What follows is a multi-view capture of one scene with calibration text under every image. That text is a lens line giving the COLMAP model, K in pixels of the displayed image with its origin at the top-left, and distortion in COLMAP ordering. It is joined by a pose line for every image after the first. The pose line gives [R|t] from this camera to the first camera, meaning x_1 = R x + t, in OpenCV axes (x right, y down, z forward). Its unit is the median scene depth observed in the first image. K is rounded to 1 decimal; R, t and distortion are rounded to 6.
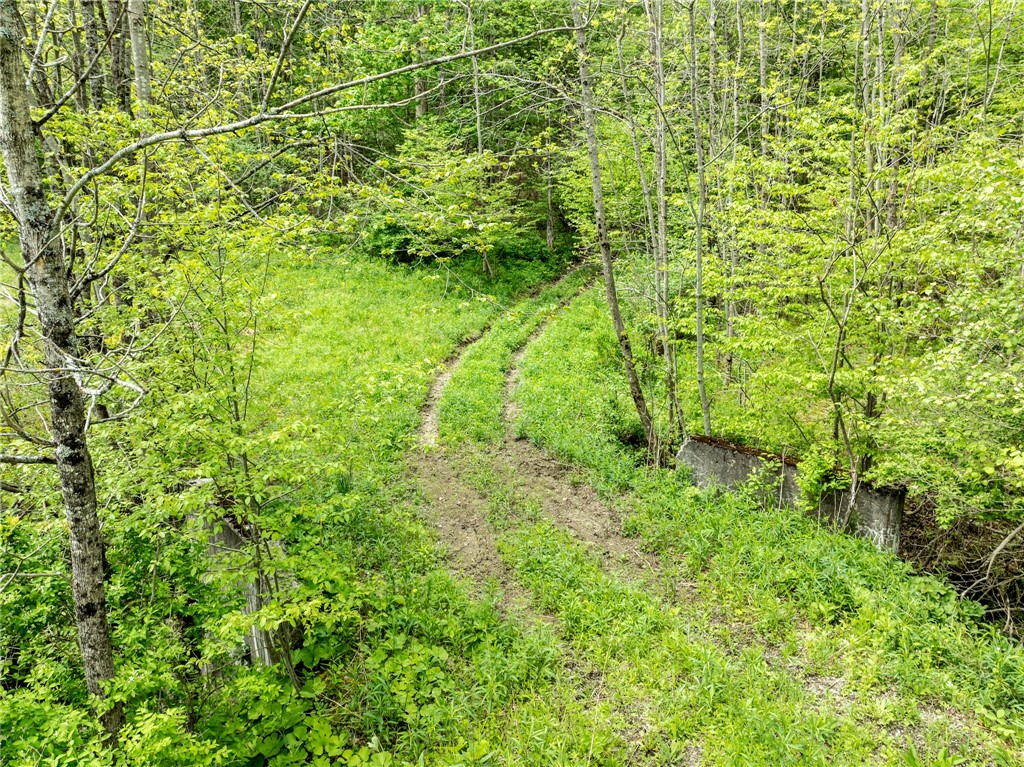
lens RADIAL K [[725.7, 0, 512.0], [0, 725.7, 383.5], [0, 0, 1]] dist [-0.037669, 0.016527]
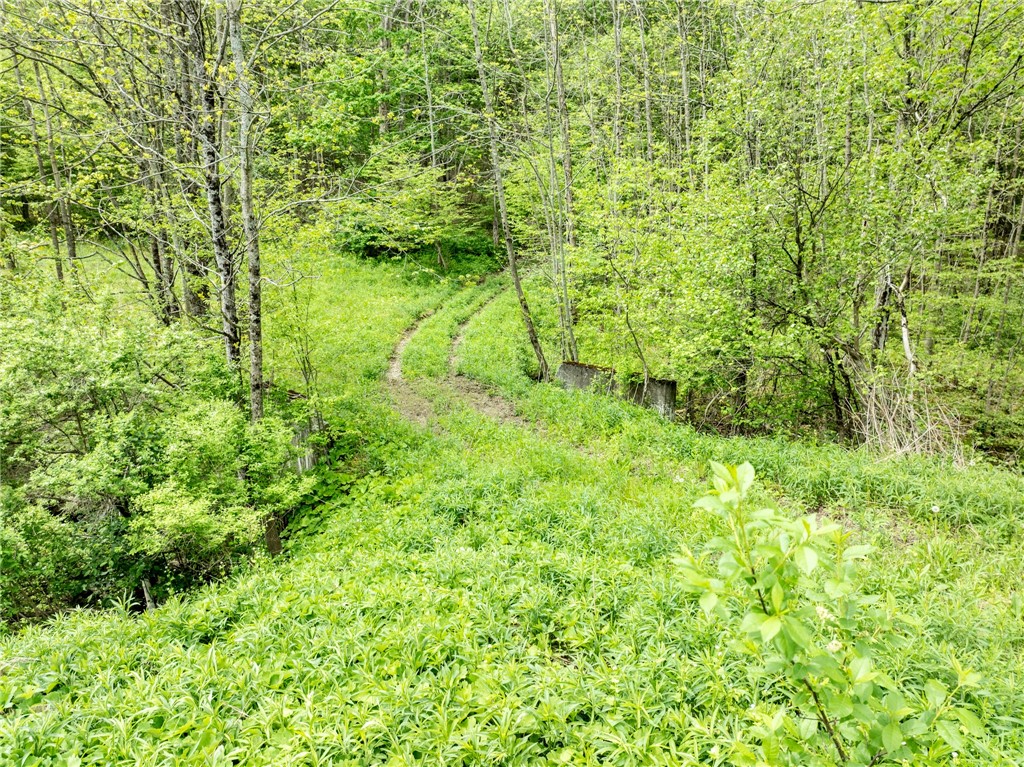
lens RADIAL K [[725.7, 0, 512.0], [0, 725.7, 383.5], [0, 0, 1]] dist [-0.037669, 0.016527]
pose [[0.998697, -0.010024, 0.050042, 0.023817], [0.009932, 0.999949, 0.002088, 0.048431], [-0.050060, -0.001588, 0.998745, -0.234947]]
